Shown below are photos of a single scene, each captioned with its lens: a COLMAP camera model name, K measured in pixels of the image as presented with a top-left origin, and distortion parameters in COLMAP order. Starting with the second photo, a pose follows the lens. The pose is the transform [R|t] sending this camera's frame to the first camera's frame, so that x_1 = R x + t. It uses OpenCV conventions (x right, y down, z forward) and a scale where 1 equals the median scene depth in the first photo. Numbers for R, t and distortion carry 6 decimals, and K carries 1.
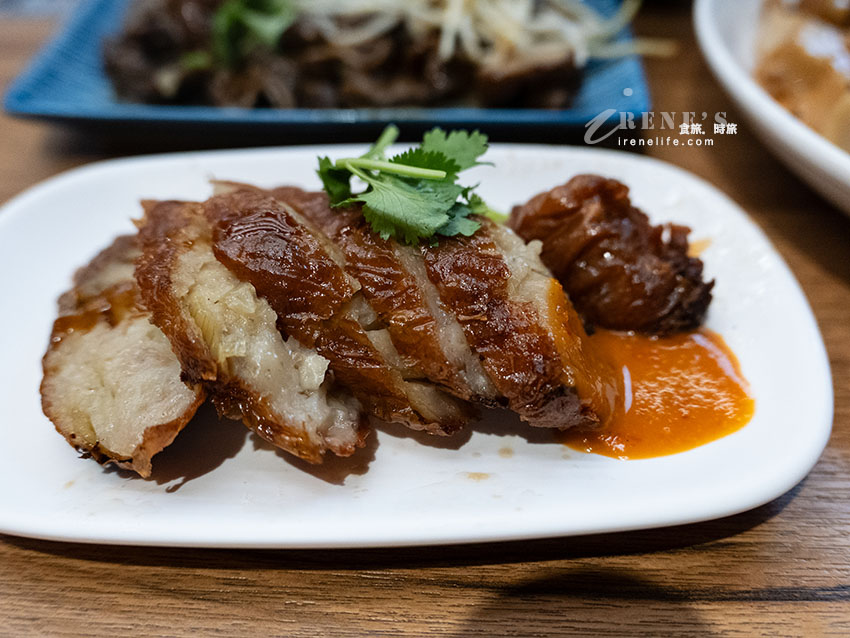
lens RADIAL K [[788.8, 0, 423.2], [0, 788.8, 317.2], [0, 0, 1]] dist [-0.007025, 0.000000]
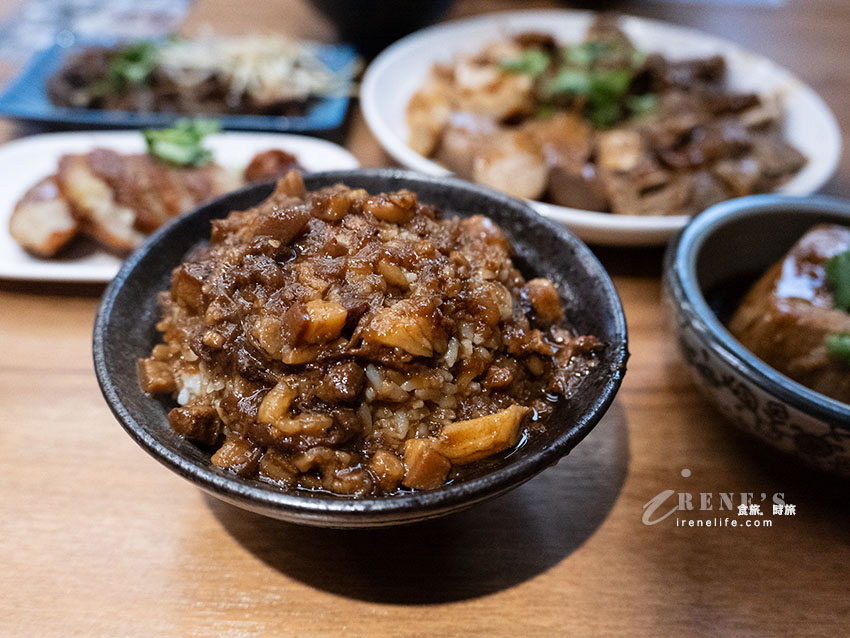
lens RADIAL K [[788.8, 0, 426.6], [0, 788.8, 321.1], [0, 0, 1]] dist [-0.007025, 0.000000]
pose [[0.998210, 0.018889, 0.056748, 0.474283], [-0.016061, 0.998626, -0.049883, 0.361908], [-0.057612, 0.048882, 0.997142, -1.045198]]
